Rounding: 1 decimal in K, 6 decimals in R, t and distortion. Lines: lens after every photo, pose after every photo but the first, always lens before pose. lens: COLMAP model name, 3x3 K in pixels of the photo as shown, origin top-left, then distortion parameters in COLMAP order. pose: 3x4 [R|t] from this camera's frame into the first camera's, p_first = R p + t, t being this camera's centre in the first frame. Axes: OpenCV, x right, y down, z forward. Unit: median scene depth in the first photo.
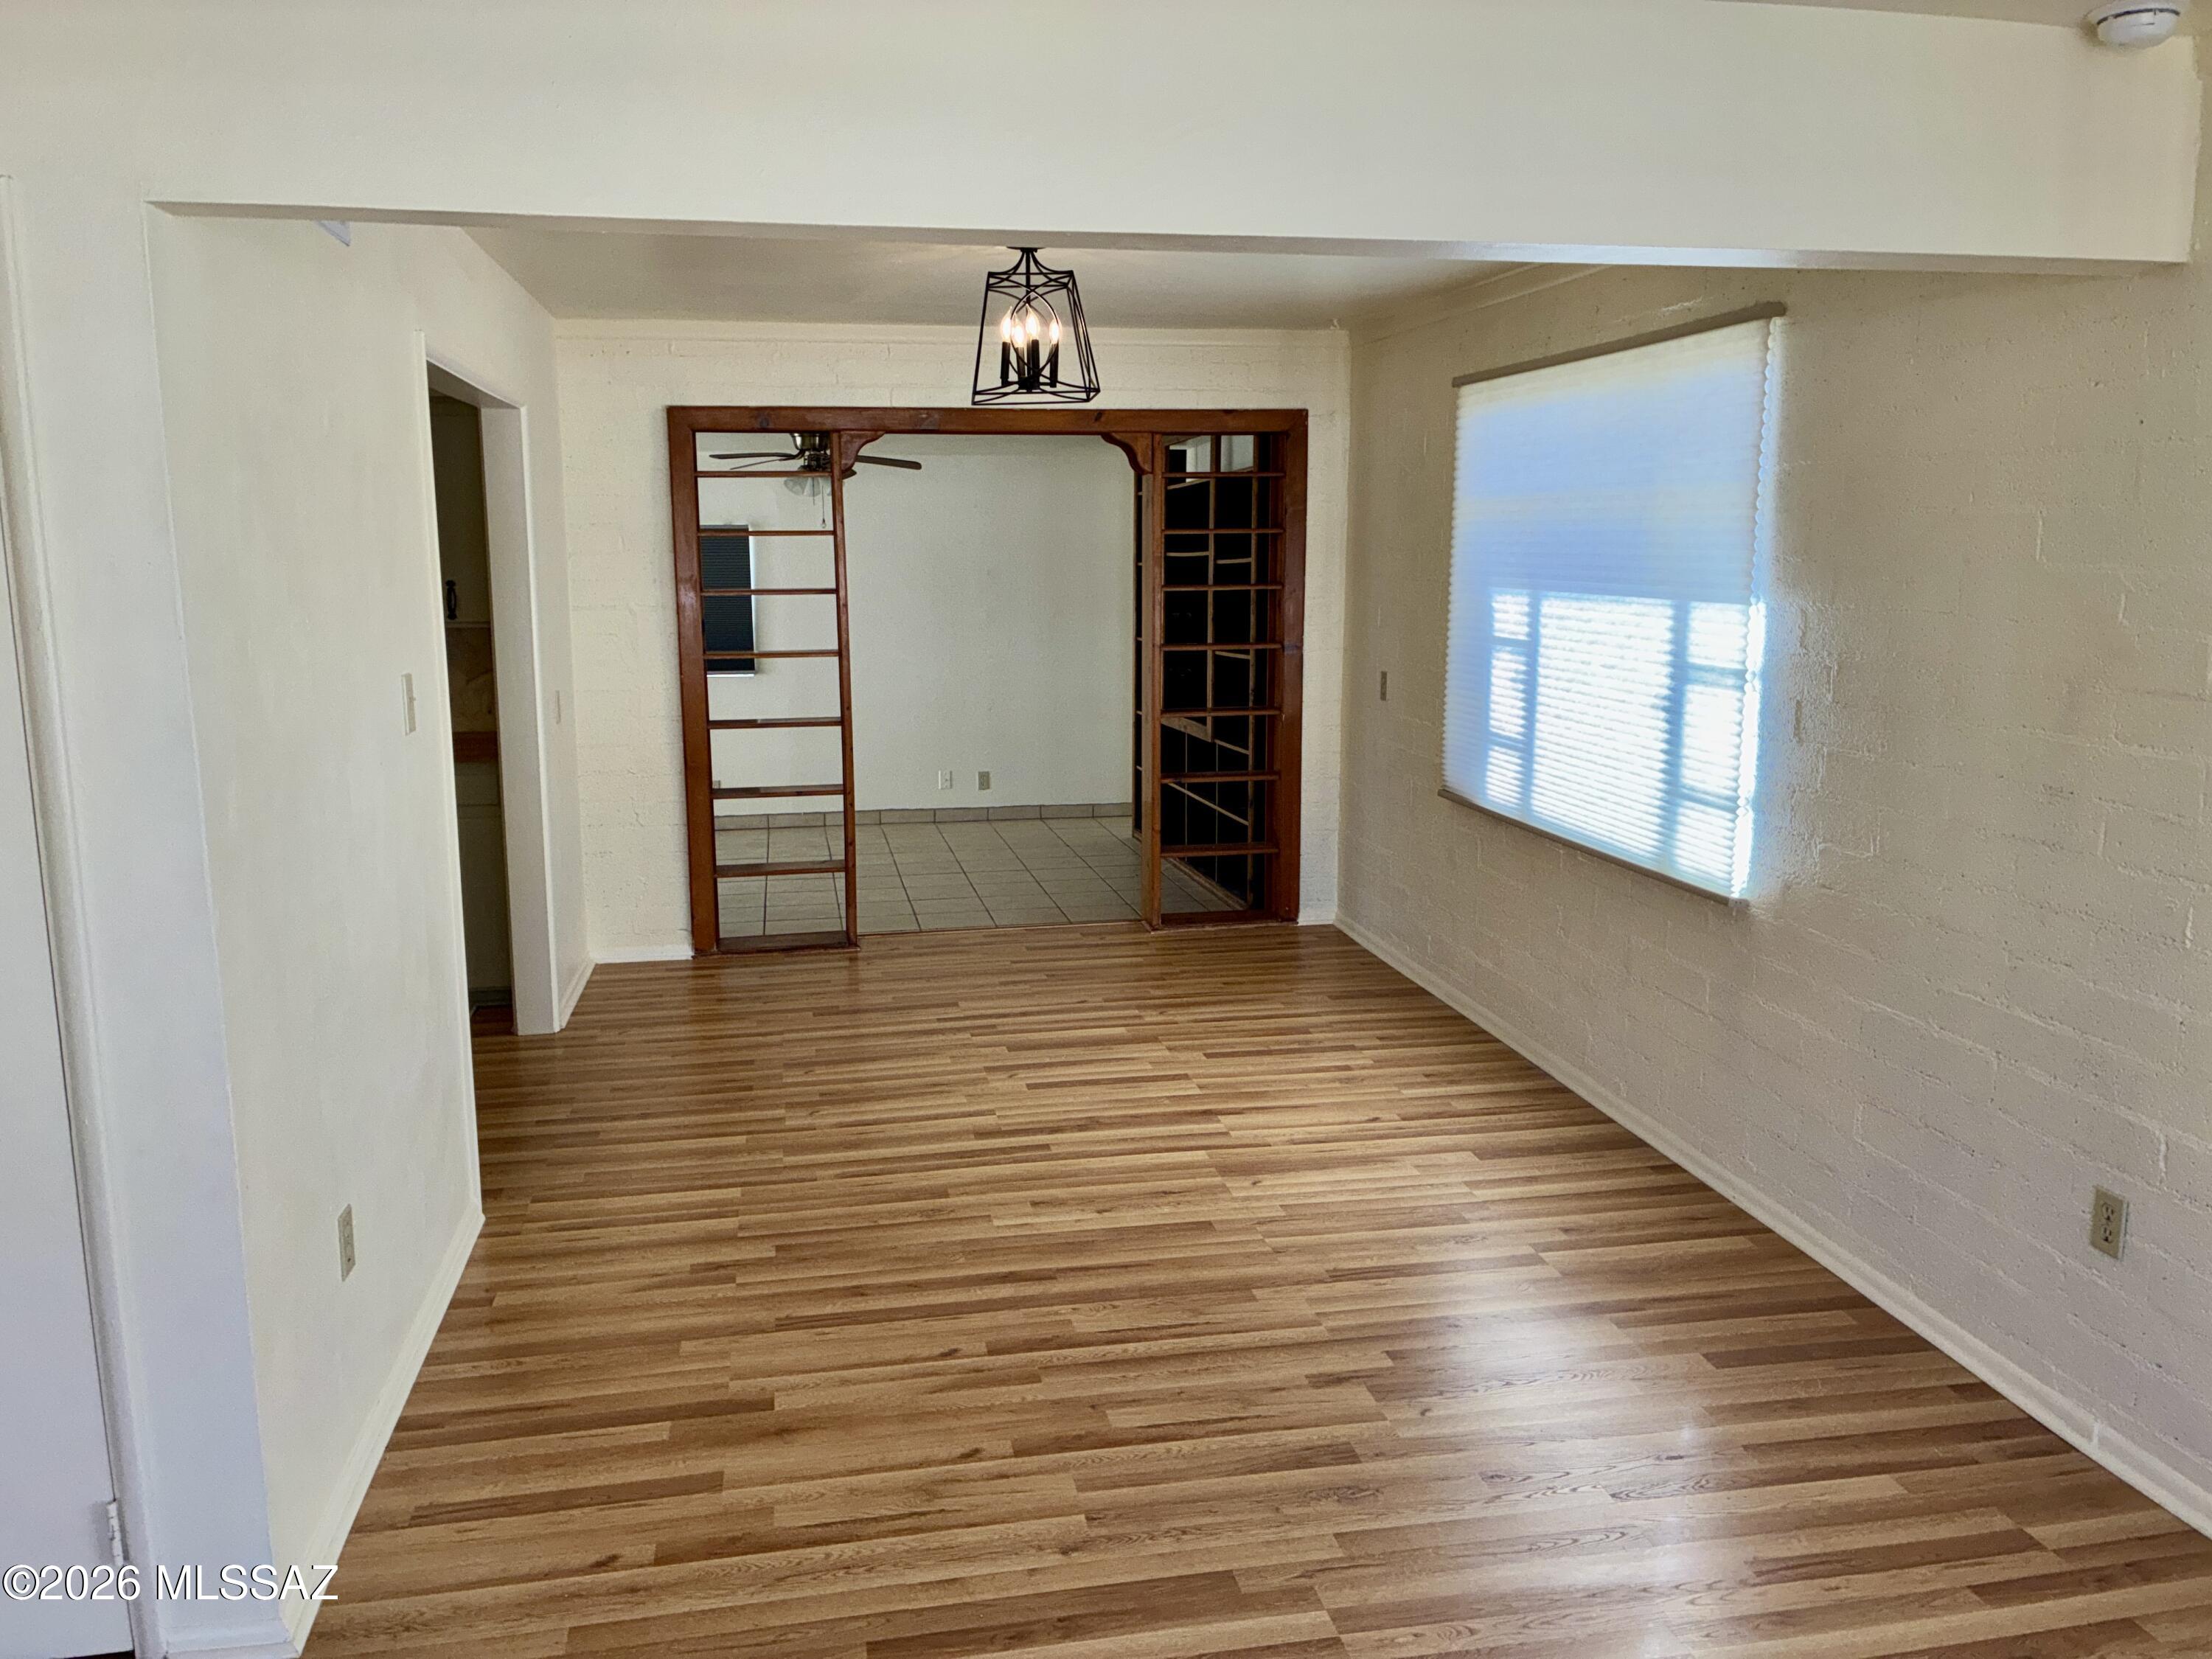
lens RADIAL K [[1671.0, 0, 1106.2], [0, 1671.0, 826.1], [0, 0, 1]] dist [0.052783, -0.064429]
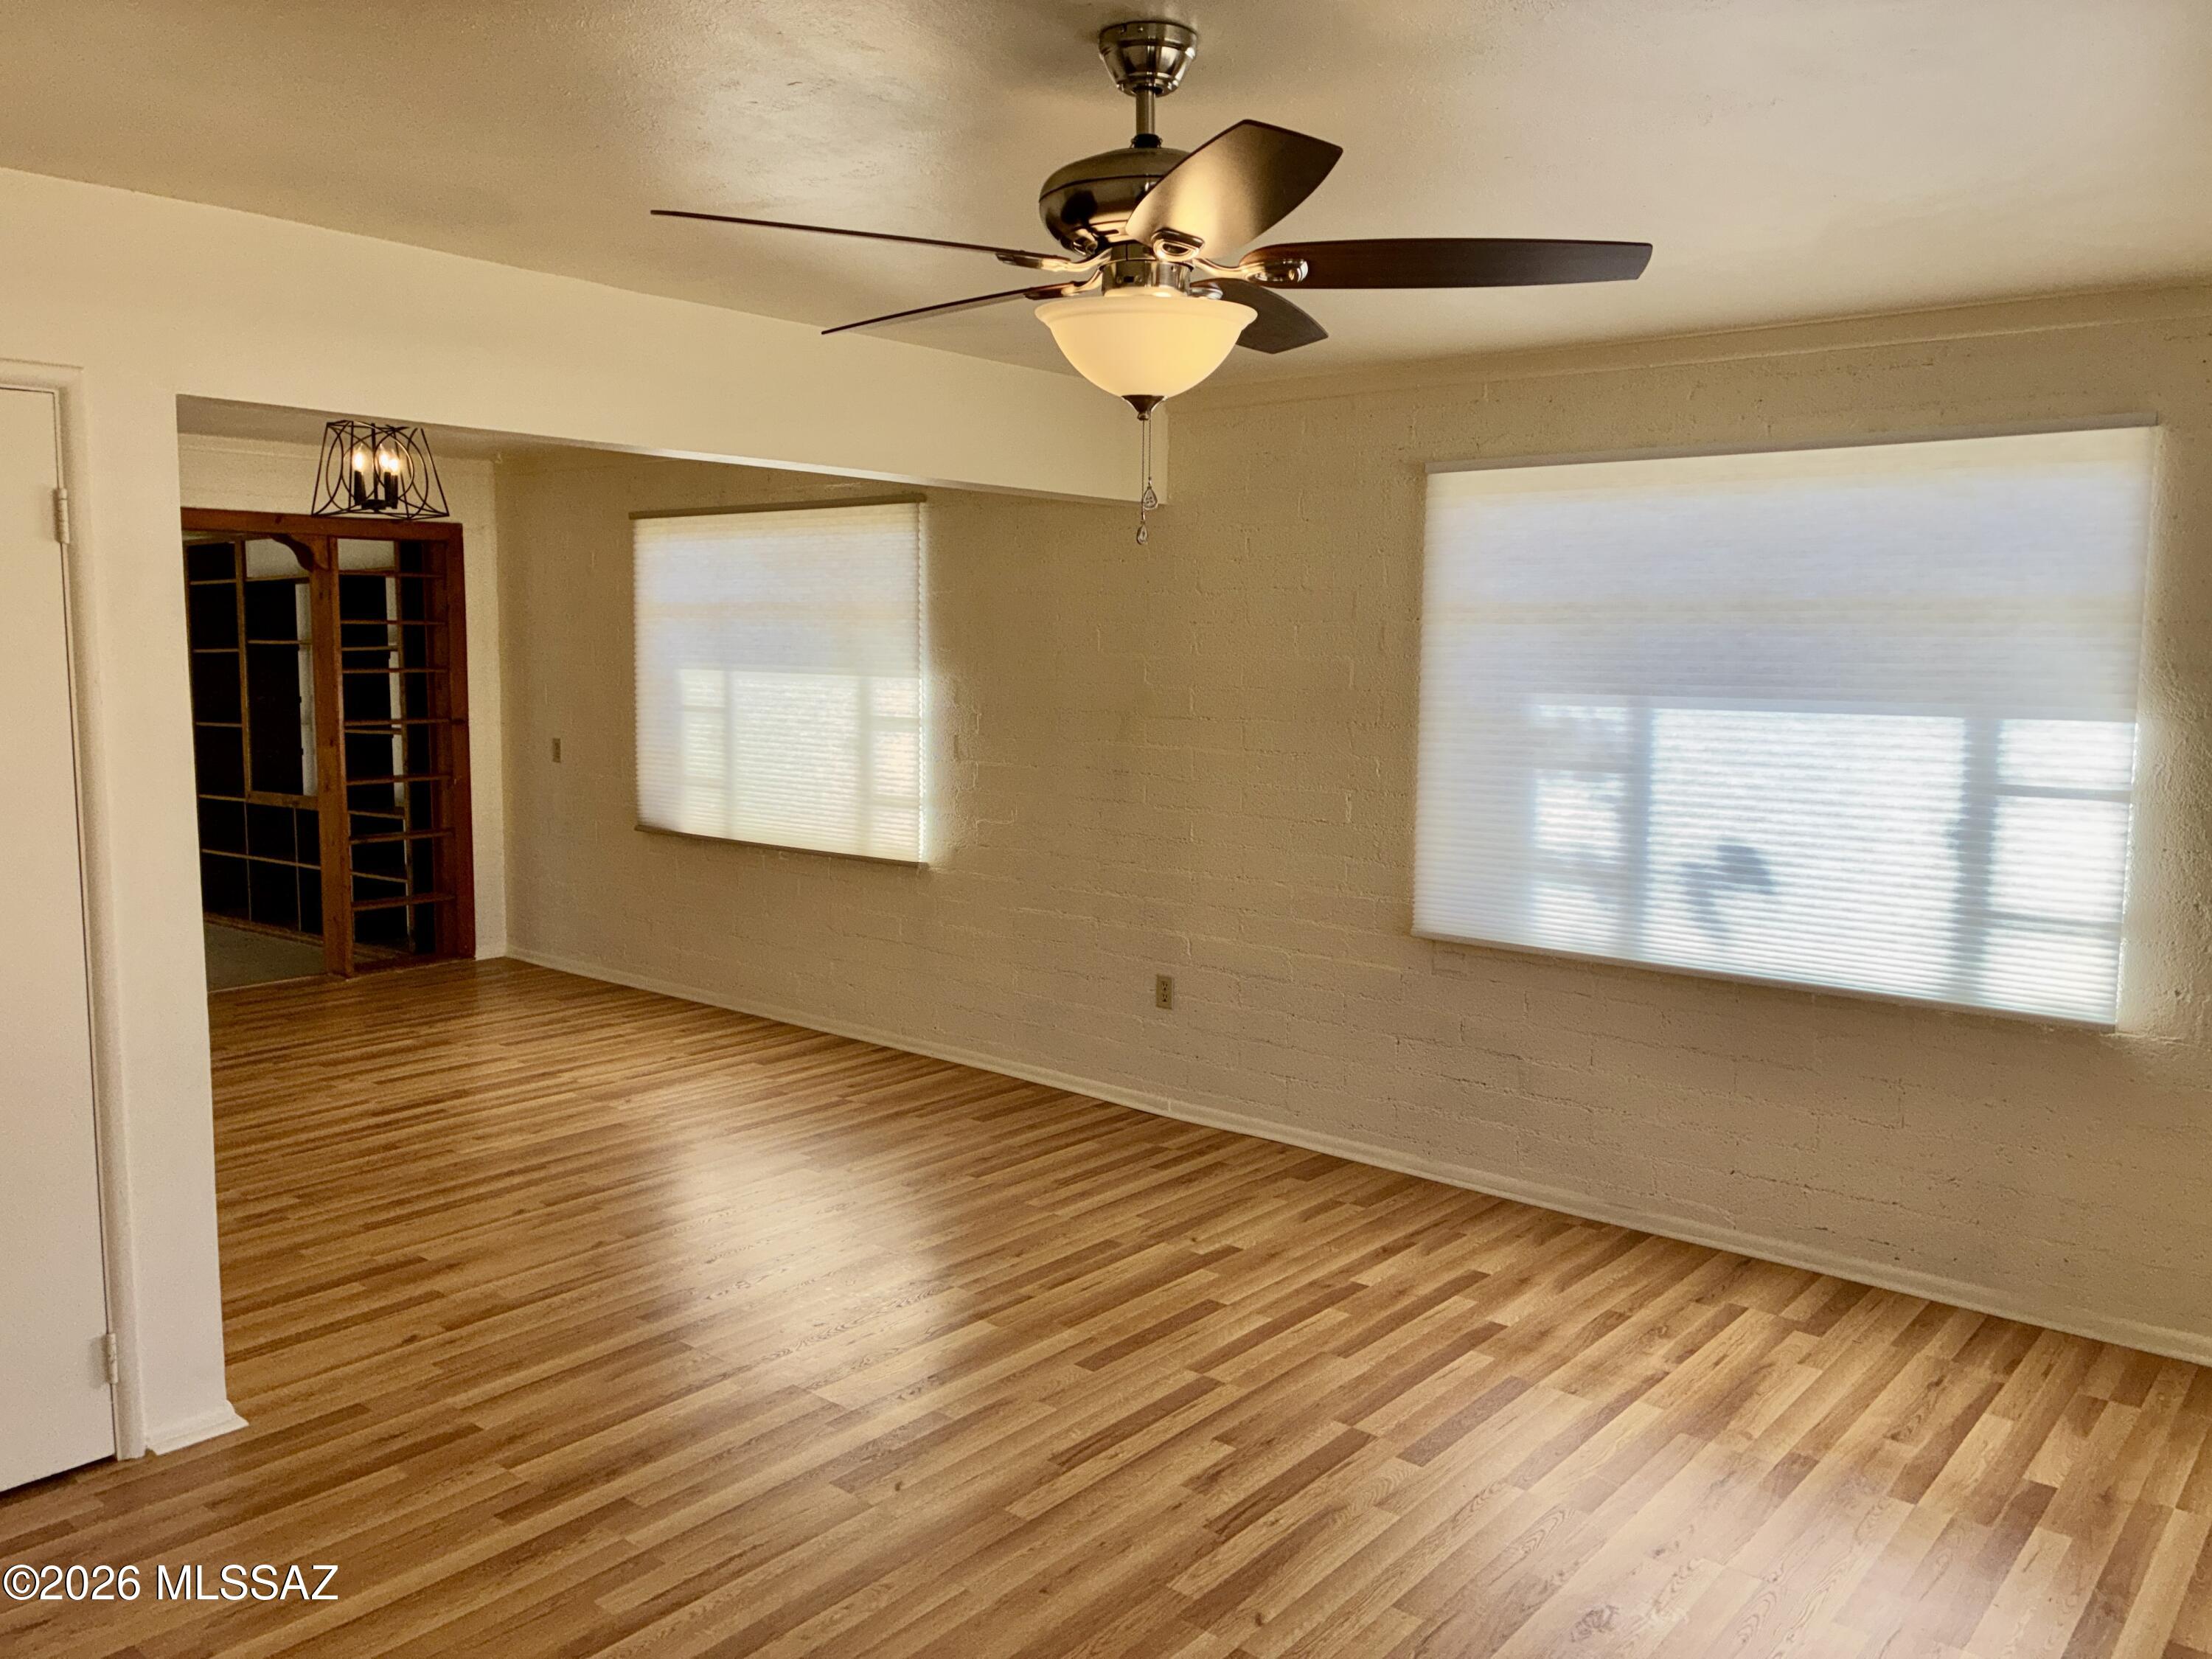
lens RADIAL K [[1671.0, 0, 1114.2], [0, 1671.0, 839.6], [0, 0, 1]] dist [0.052783, -0.064429]
pose [[0.774636, -0.062715, 0.629290, -0.443084], [0.094323, 0.995398, -0.016907, 0.061060], [-0.625333, 0.072453, 0.776987, -0.316756]]
